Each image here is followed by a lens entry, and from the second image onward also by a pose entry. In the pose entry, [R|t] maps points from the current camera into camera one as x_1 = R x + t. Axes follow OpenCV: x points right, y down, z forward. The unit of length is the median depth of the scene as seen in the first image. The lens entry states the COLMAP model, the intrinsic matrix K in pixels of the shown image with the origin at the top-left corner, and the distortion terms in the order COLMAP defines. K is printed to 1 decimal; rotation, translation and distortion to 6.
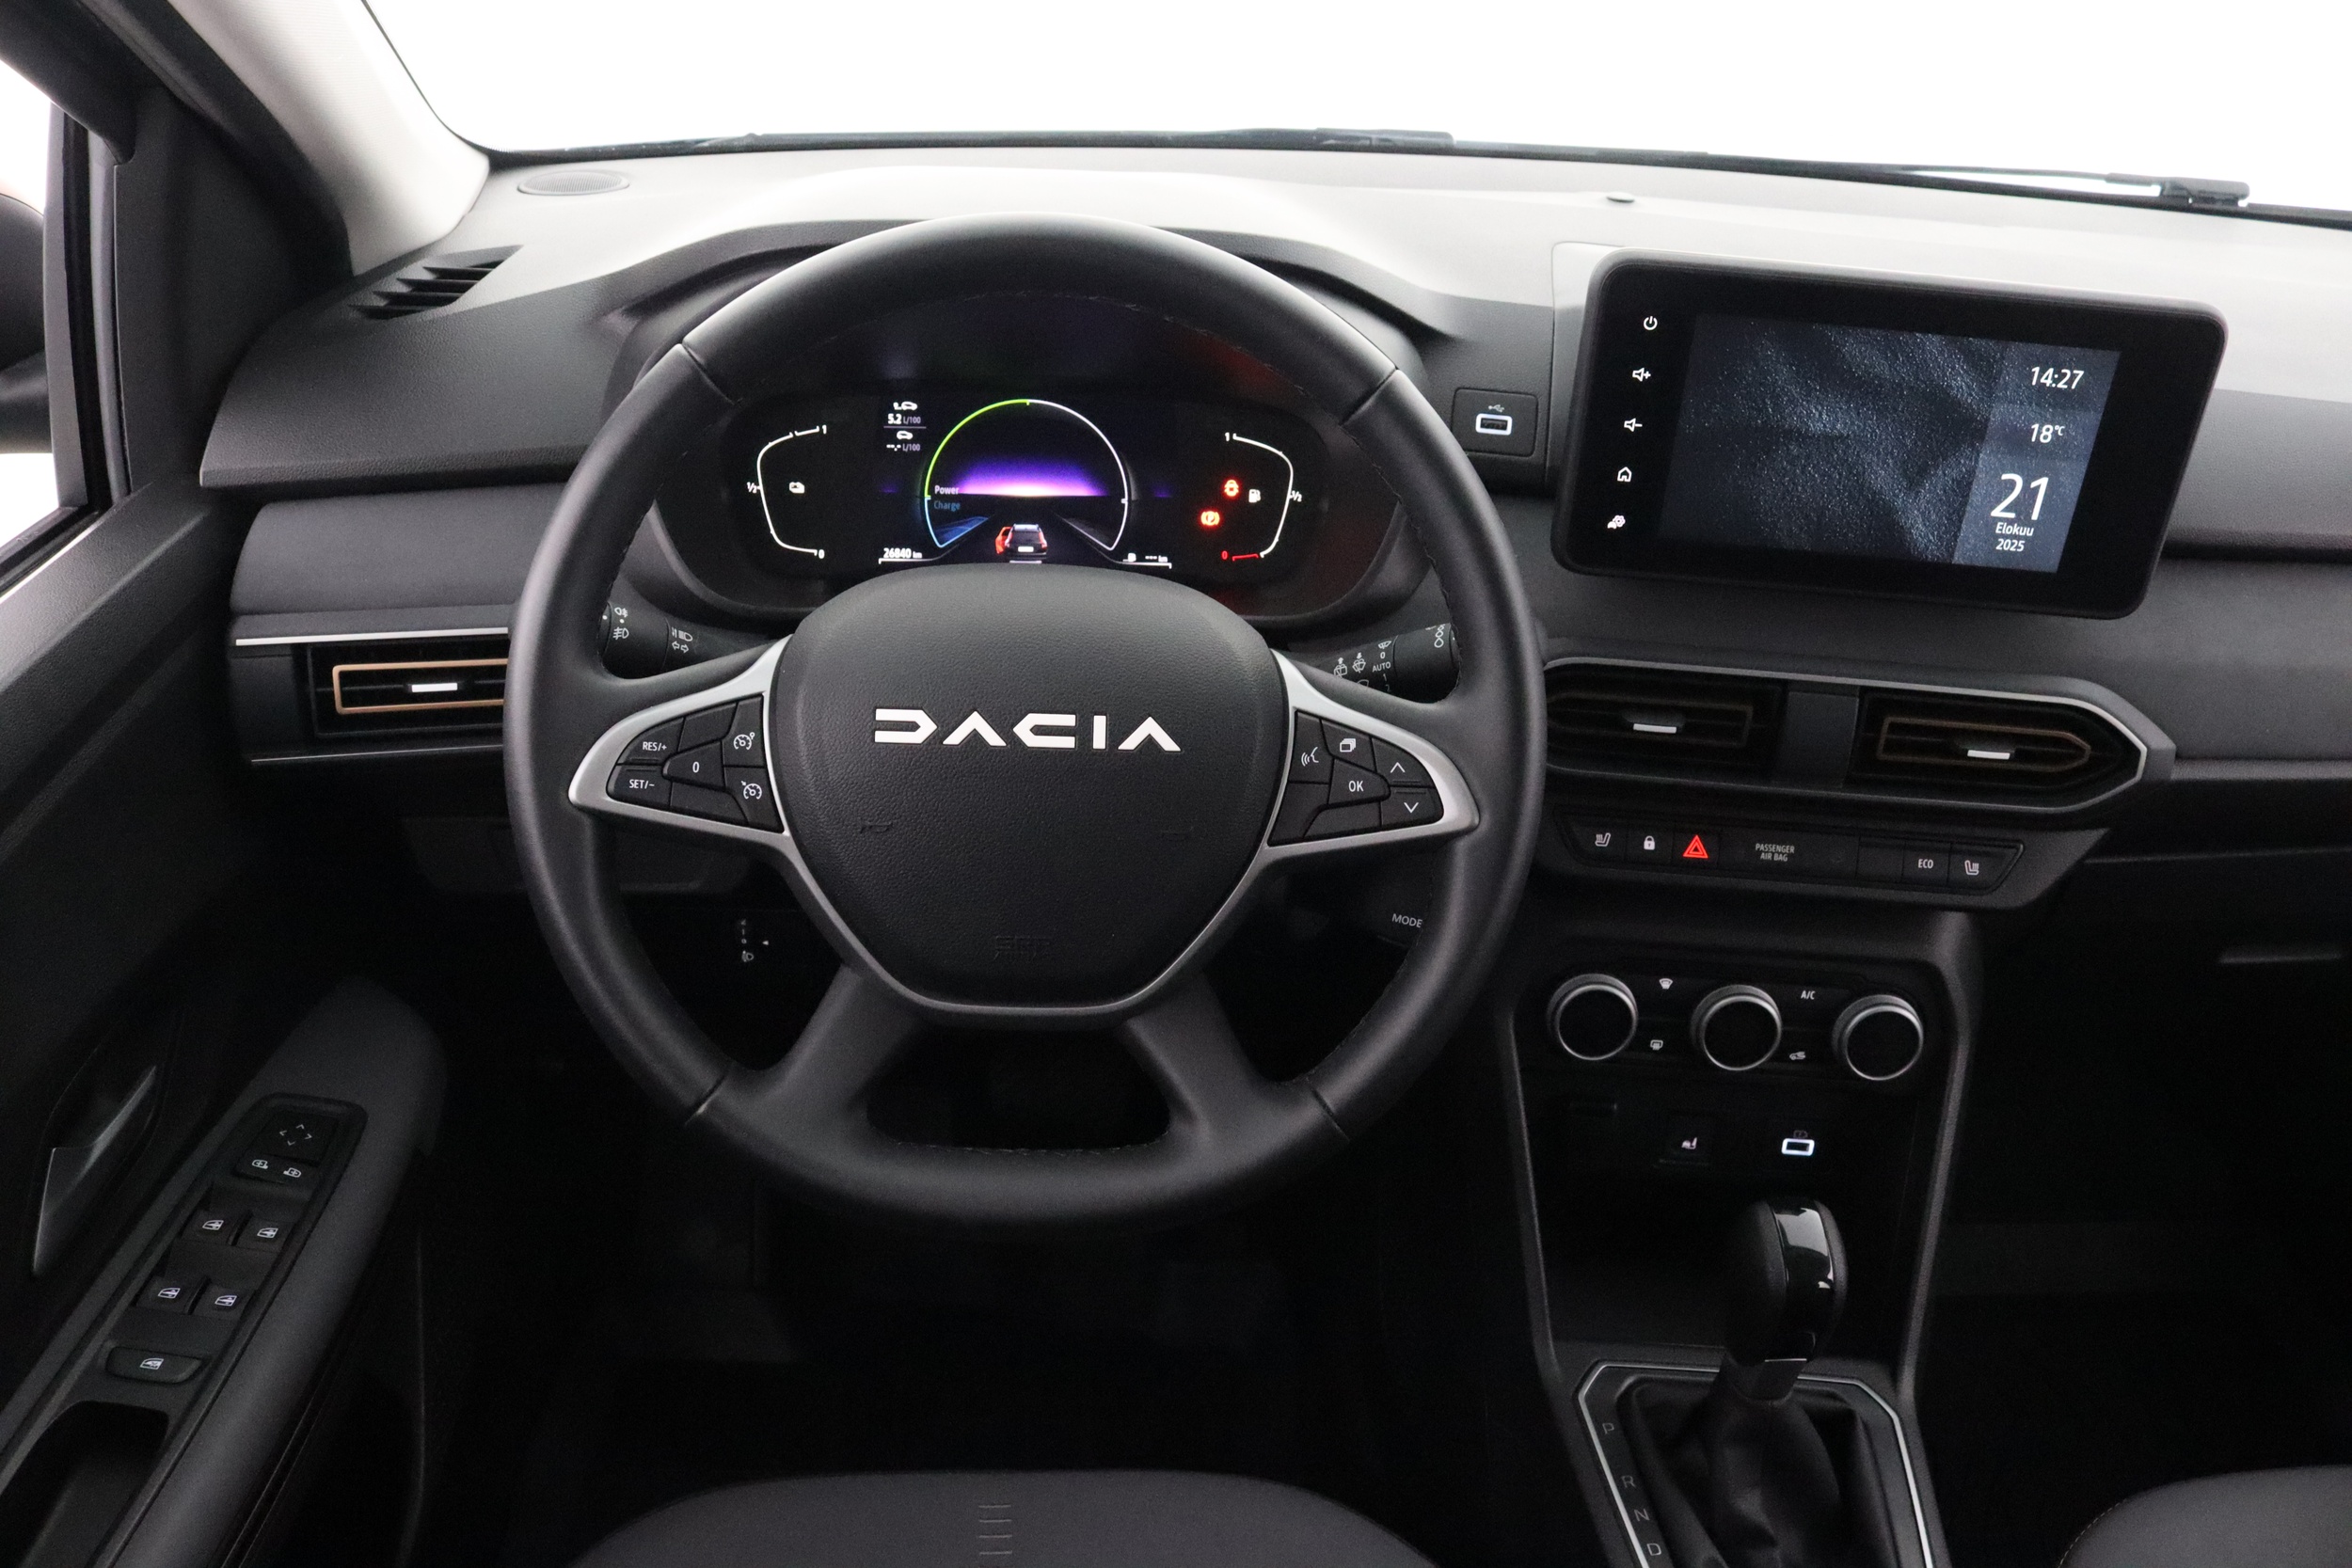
lens RADIAL K [[1936.5, 0, 1165.7], [0, 1936.5, 790.1], [0, 0, 1]] dist [-0.165513, 0.133514]
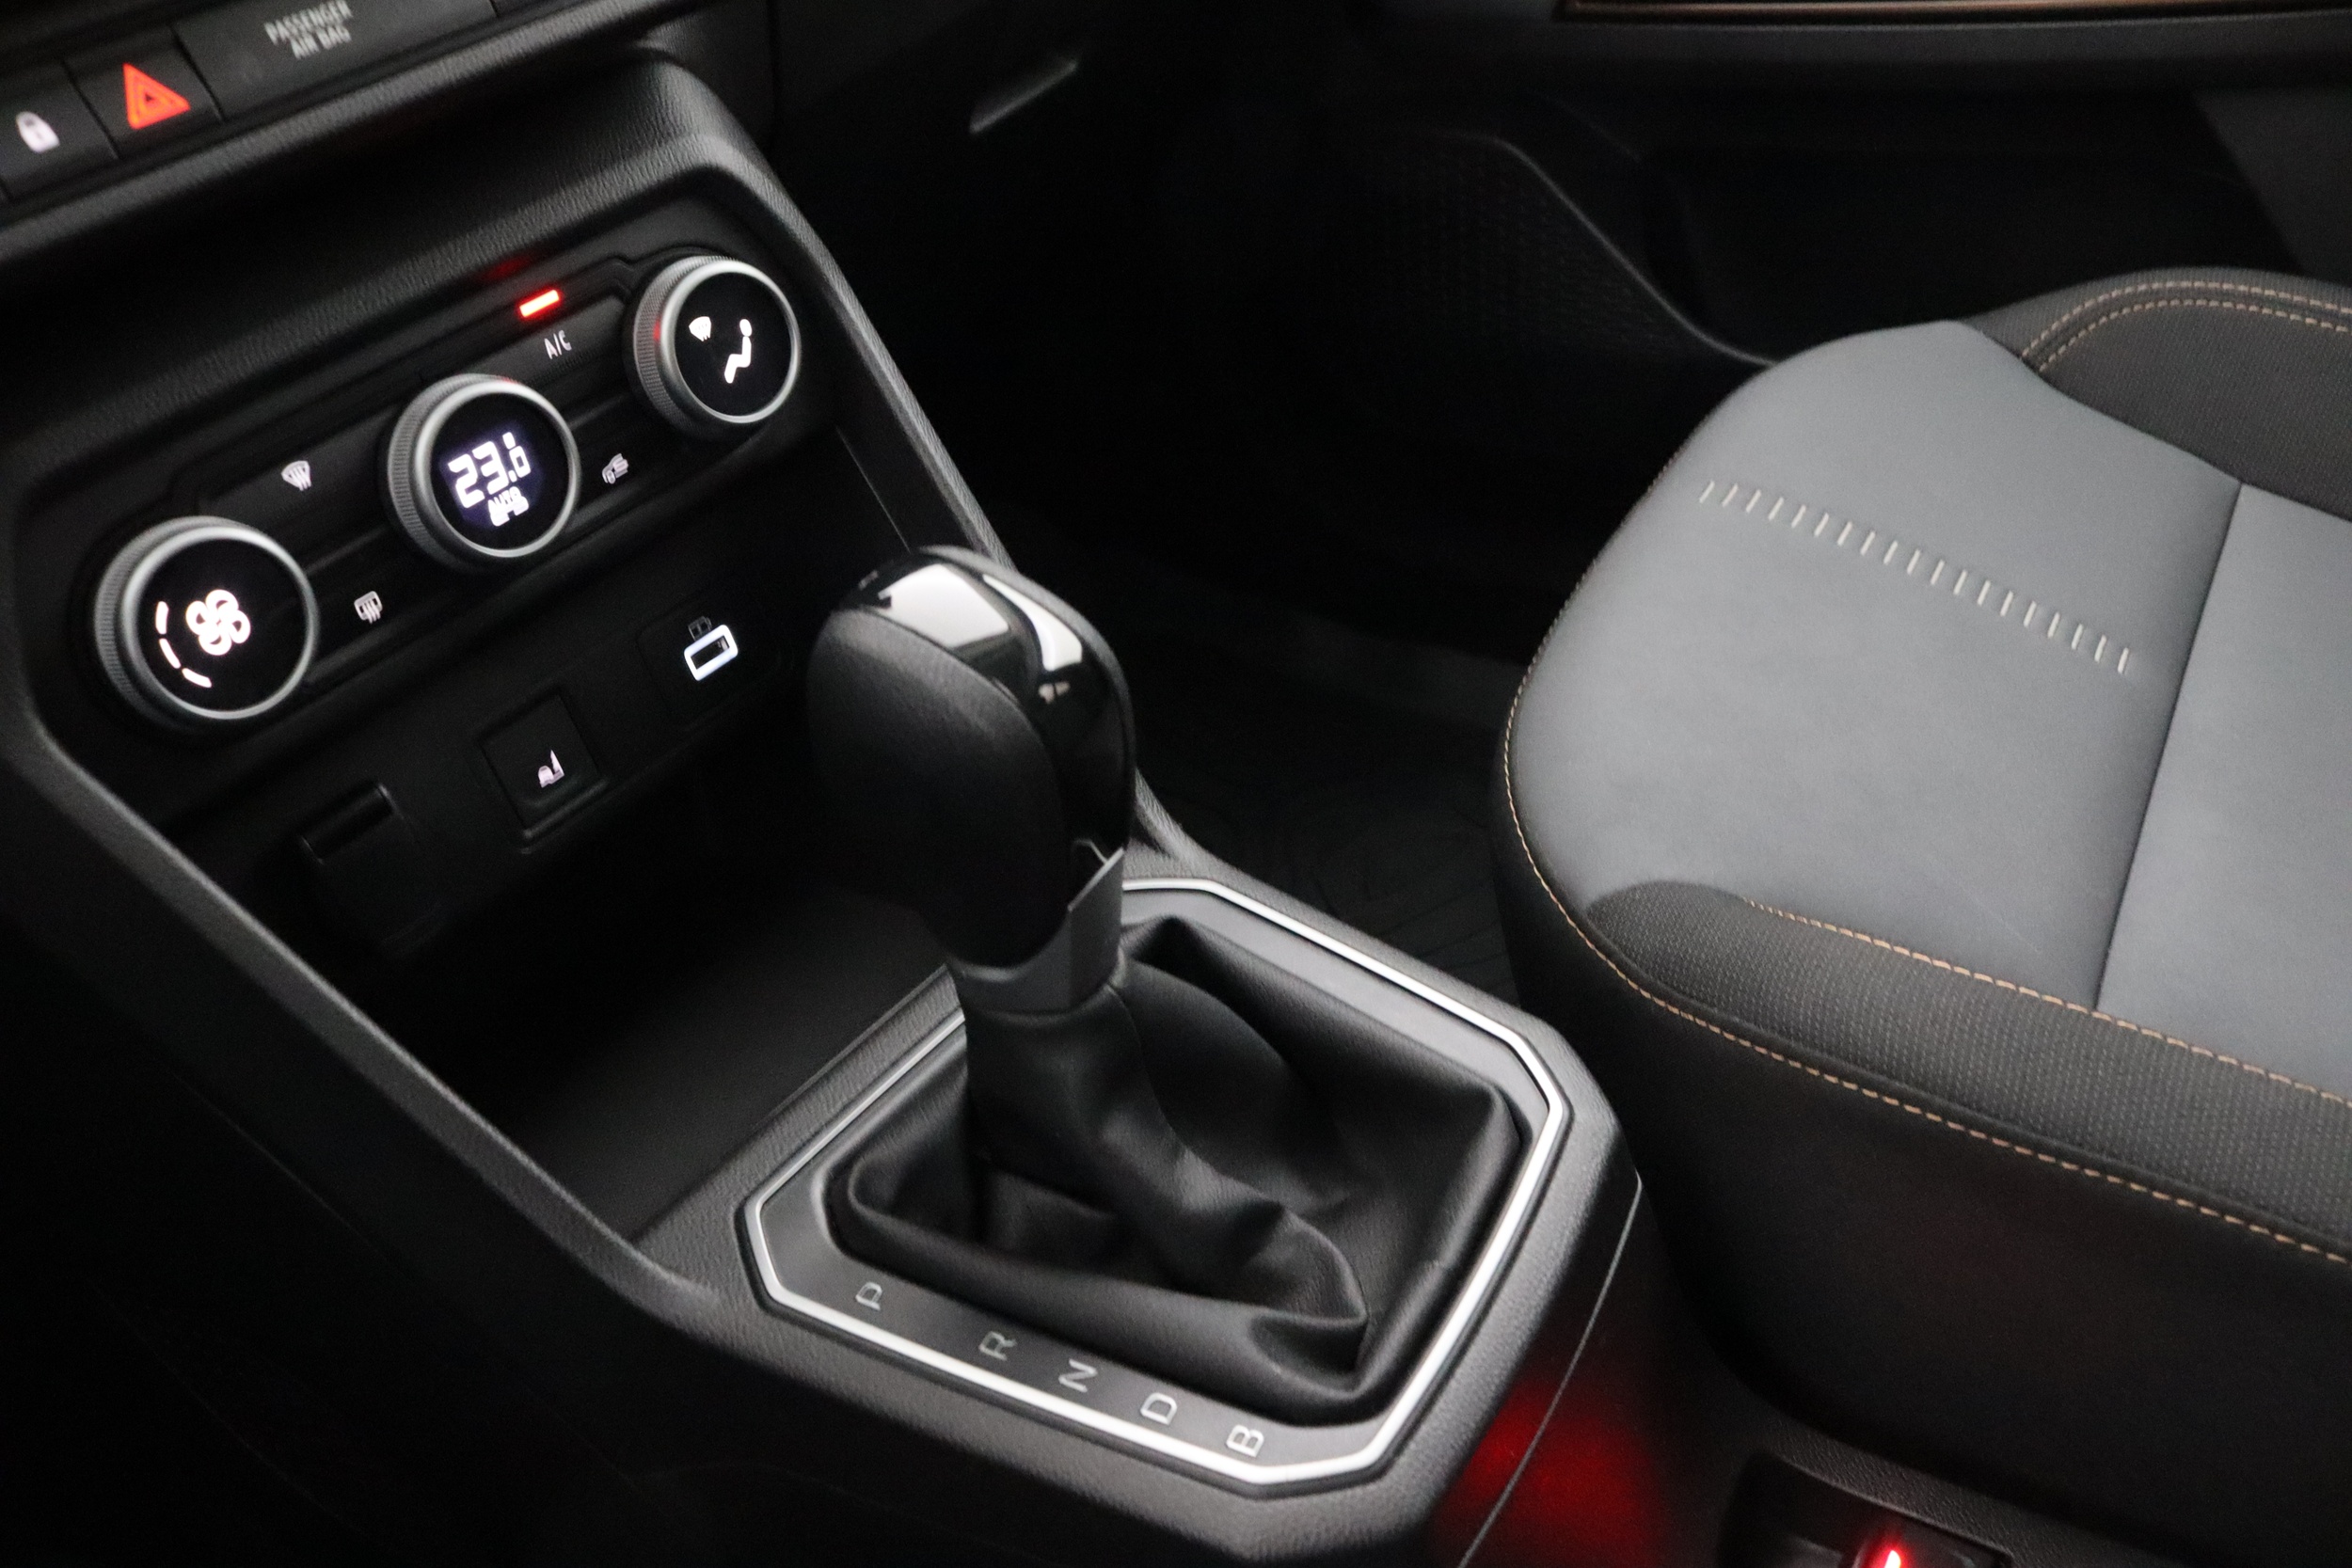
lens RADIAL K [[1936.5, 0, 1165.7], [0, 1936.5, 790.1], [0, 0, 1]] dist [-0.165513, 0.133514]
pose [[0.549004, -0.586775, 0.595223, 0.082810], [0.543610, 0.791617, 0.278982, 0.170377], [-0.634888, 0.170407, 0.753577, 0.649738]]
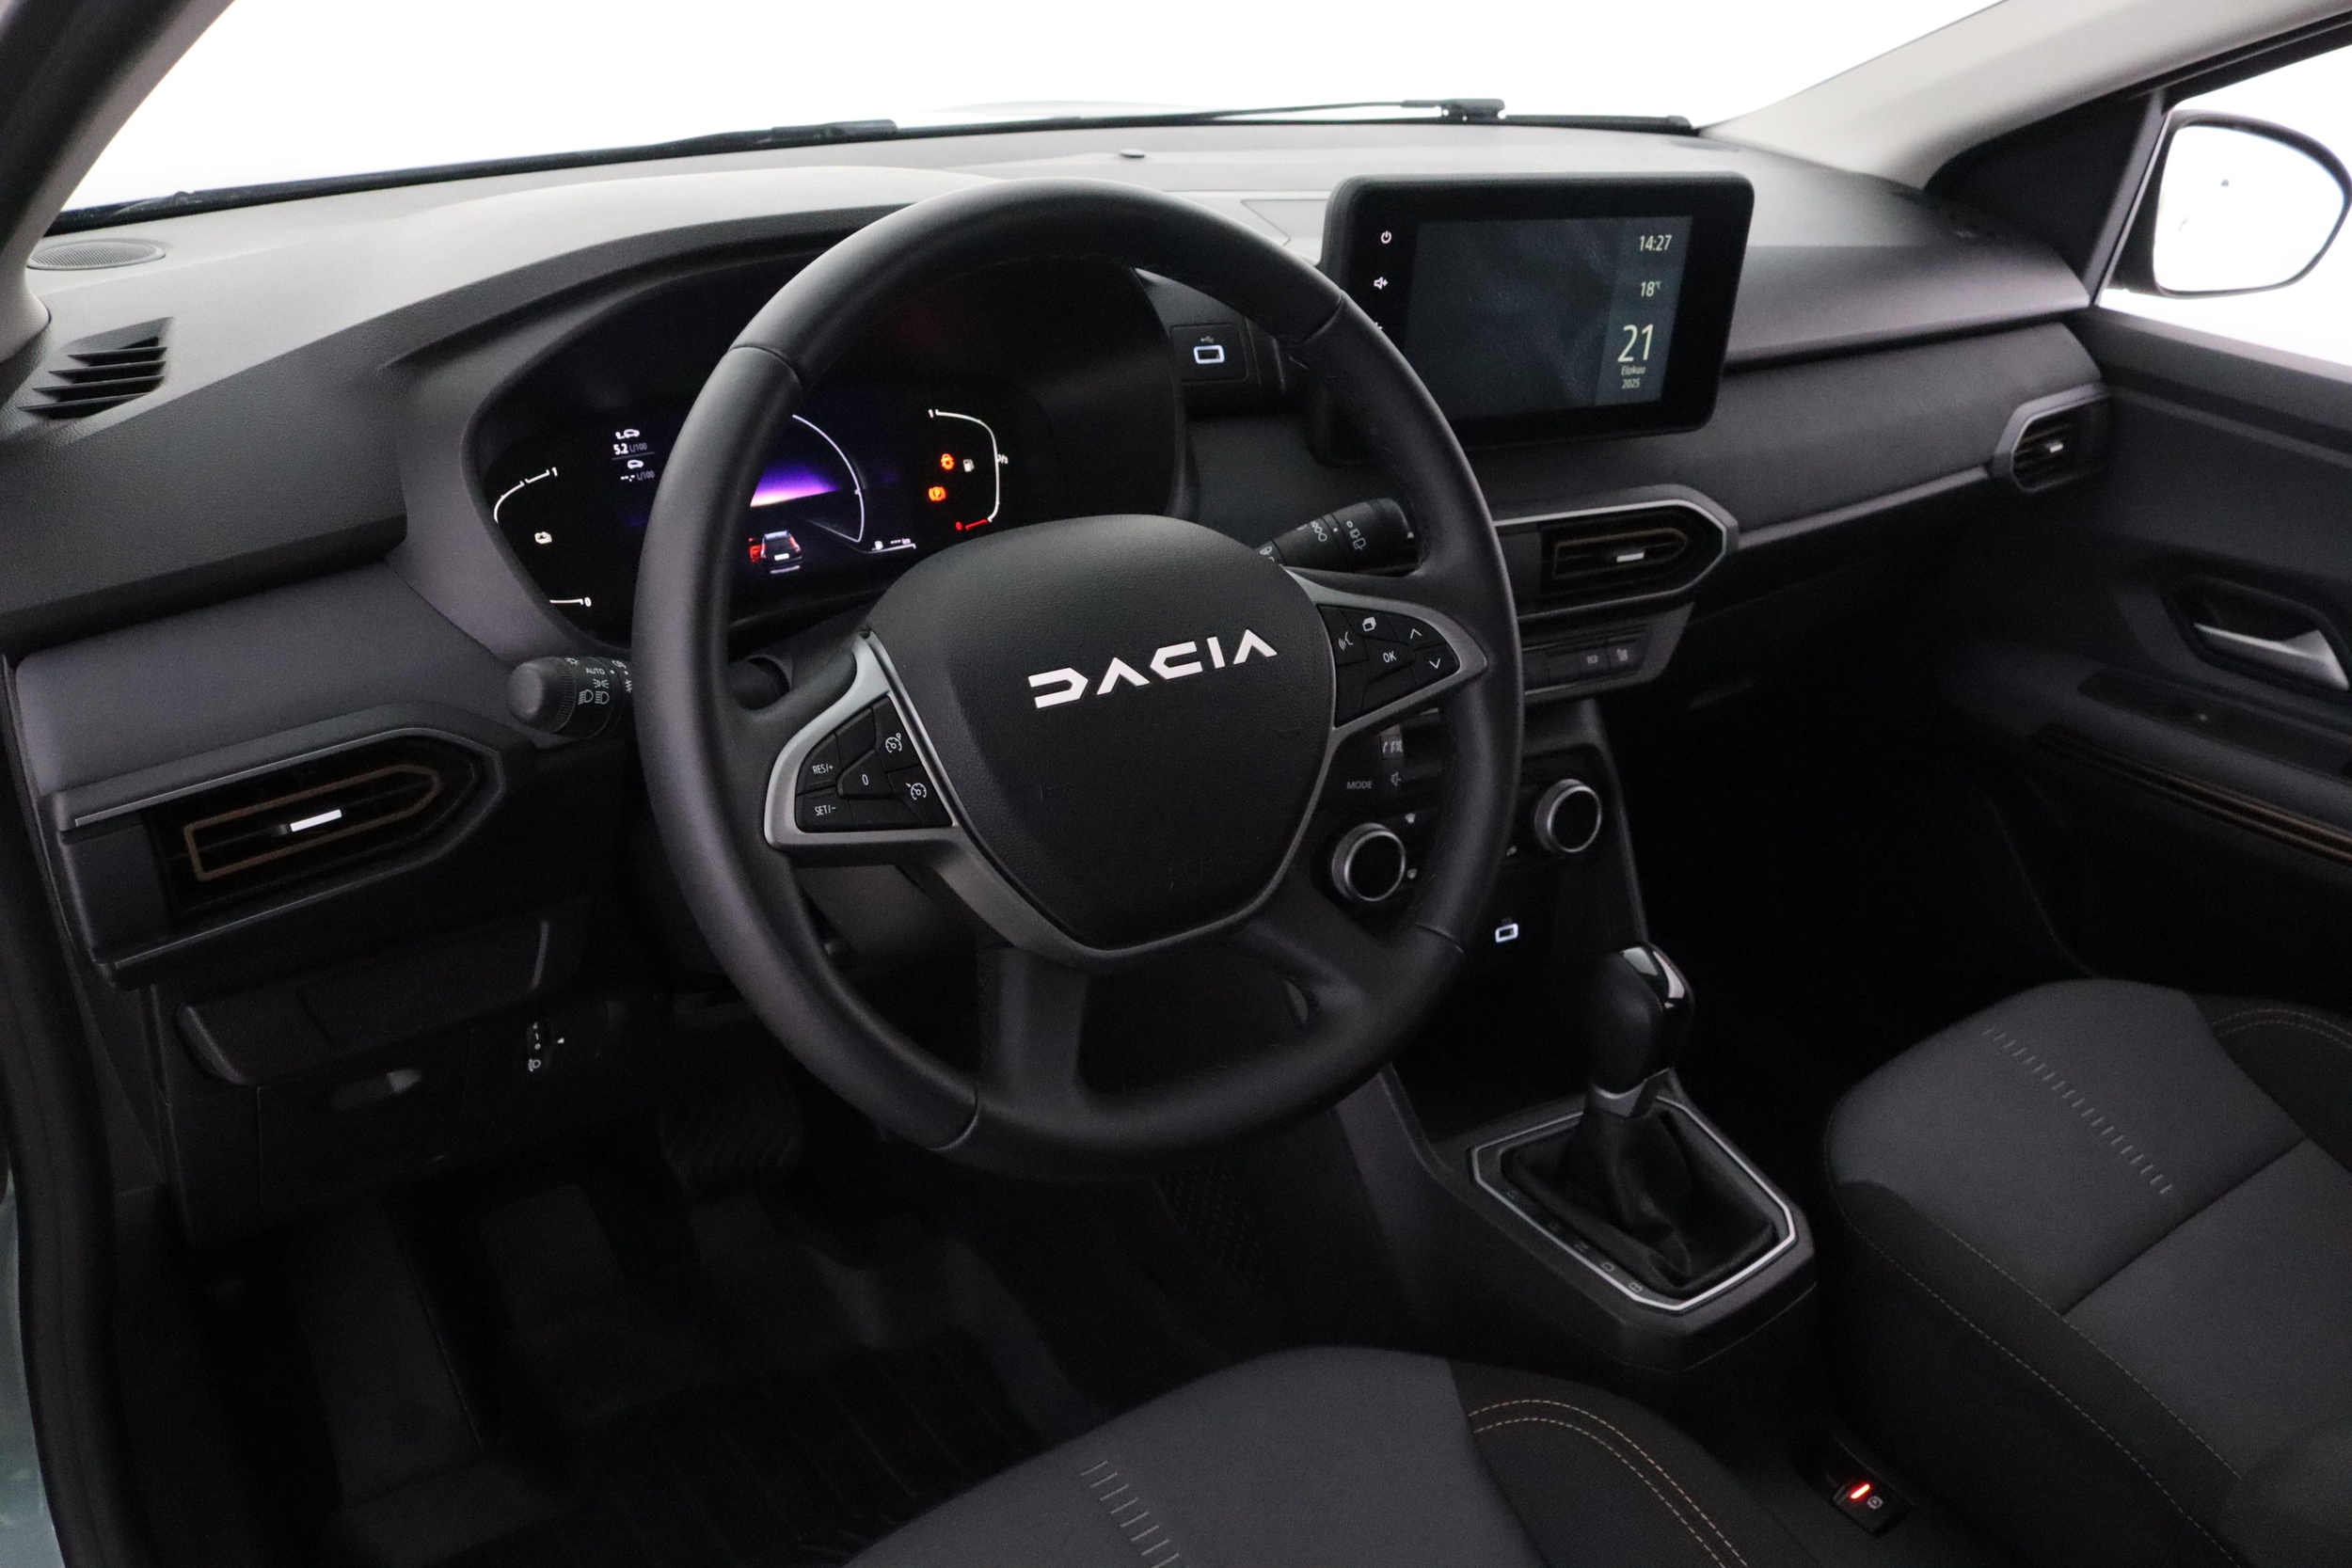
lens RADIAL K [[1936.5, 0, 1165.7], [0, 1936.5, 790.1], [0, 0, 1]] dist [-0.165513, 0.133514]
pose [[0.838990, -0.245931, 0.485401, -0.482626], [0.250760, 0.966416, 0.056213, -0.019242], [-0.482924, 0.074558, 0.872483, 0.075855]]
